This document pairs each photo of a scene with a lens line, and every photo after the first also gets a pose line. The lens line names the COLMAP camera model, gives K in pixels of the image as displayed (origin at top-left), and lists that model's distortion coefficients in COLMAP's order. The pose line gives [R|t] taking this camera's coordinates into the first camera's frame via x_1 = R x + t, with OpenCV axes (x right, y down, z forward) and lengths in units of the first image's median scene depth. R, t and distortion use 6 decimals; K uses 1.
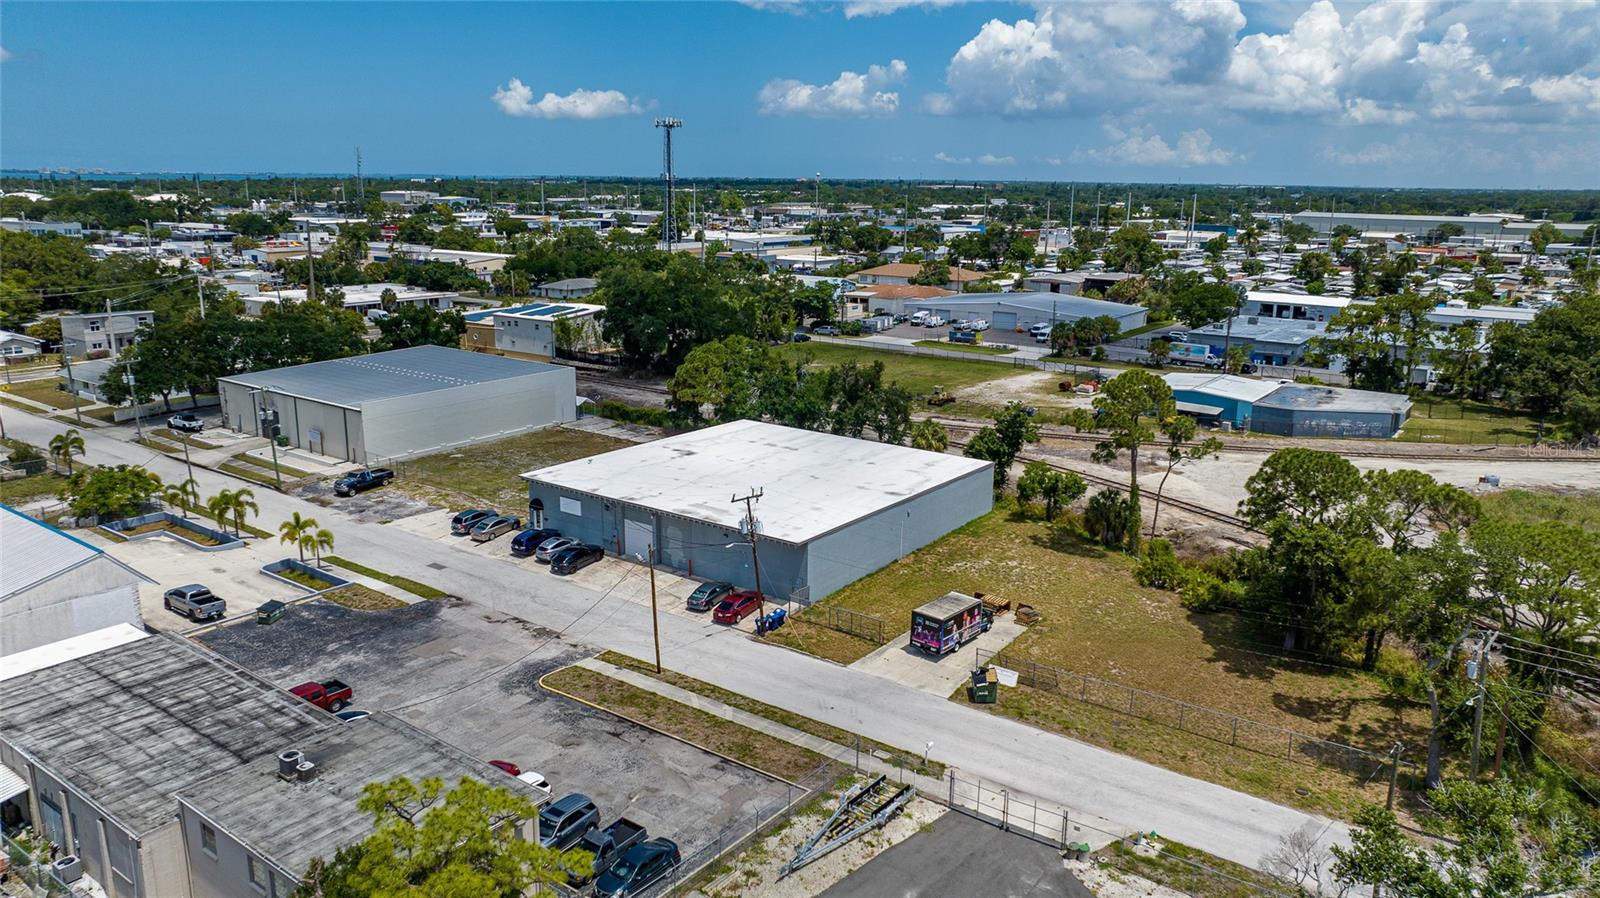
lens RADIAL K [[1126.2, 0, 800.0], [0, 1126.2, 449.0], [0, 0, 1]] dist [-0.045001, 0.043400]
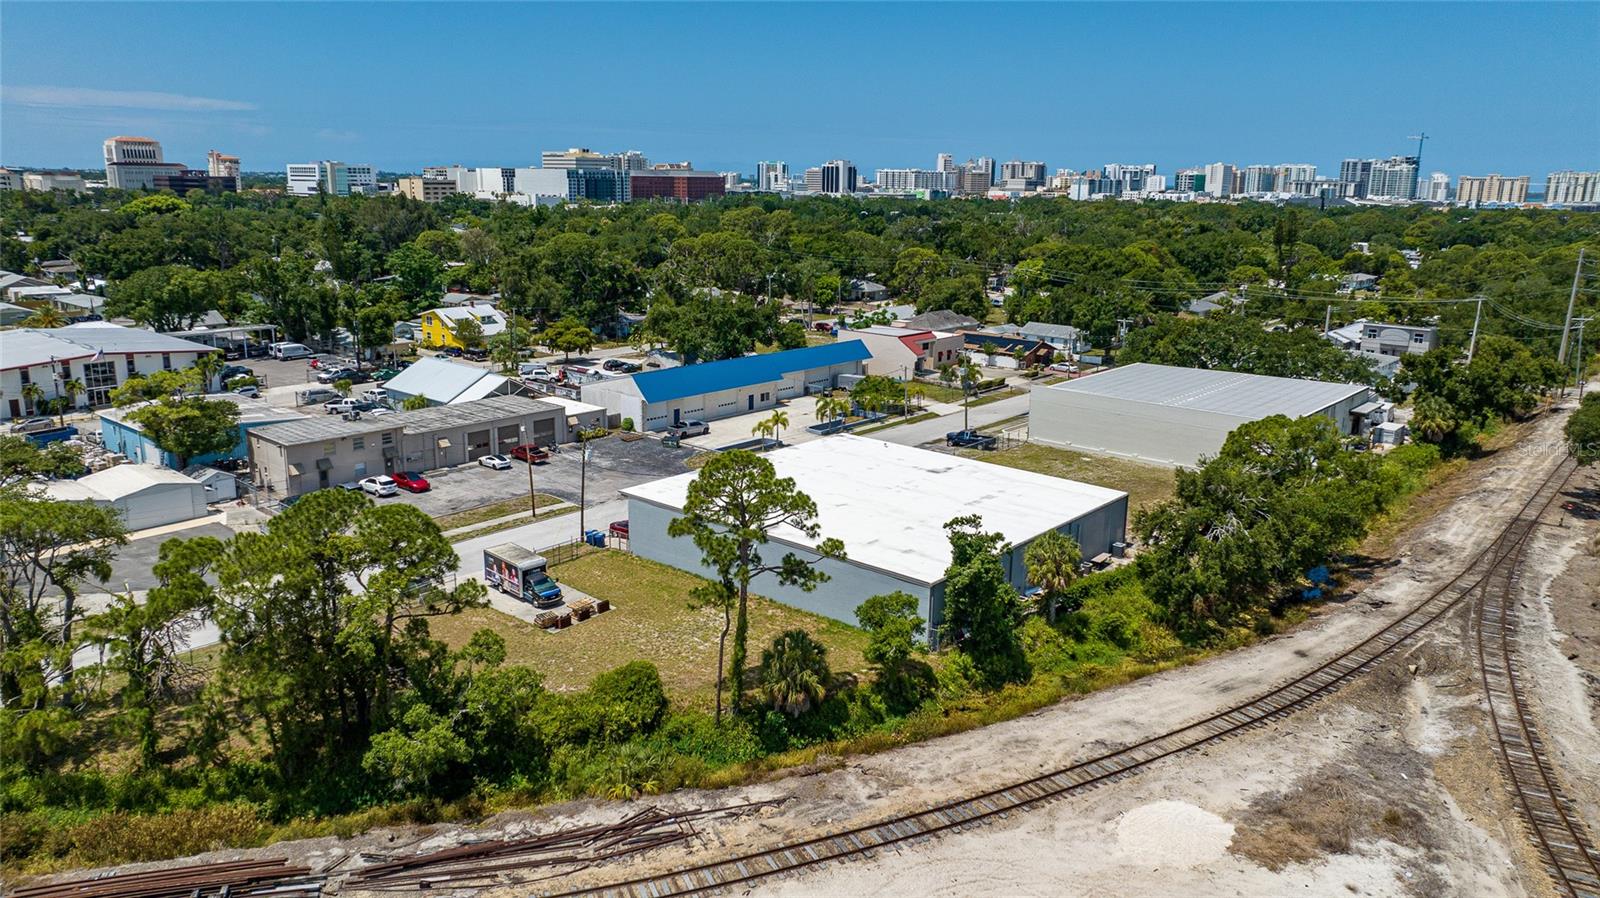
lens RADIAL K [[1128.0, 0, 798.3], [0, 1128.0, 450.5], [0, 0, 1]] dist [-0.044853, 0.052882]
pose [[-0.084638, 0.222482, -0.971256, 1.314767], [-0.251947, 0.938300, 0.236889, -0.330759], [0.964033, 0.264755, -0.023362, 1.423075]]
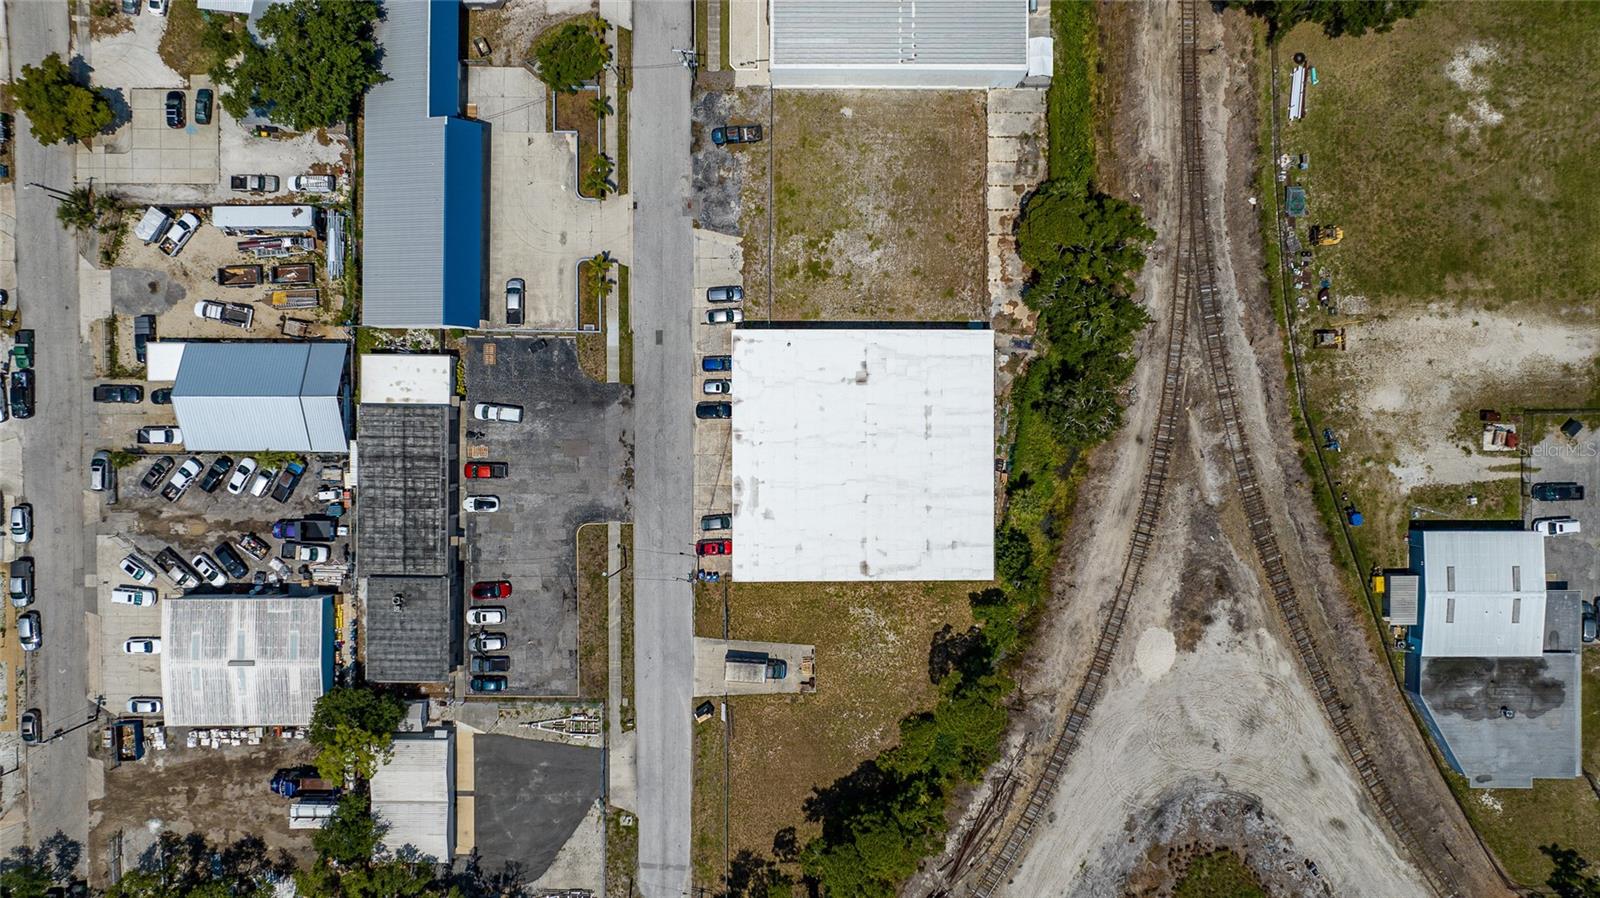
lens RADIAL K [[1125.7, 0, 801.4], [0, 1125.7, 450.6], [0, 0, 1]] dist [-0.032770, 0.041905]
pose [[0.587539, 0.809107, 0.011975, -0.141671], [-0.195609, 0.127652, 0.972338, -1.880933], [0.785197, -0.573629, 0.233269, 0.955467]]
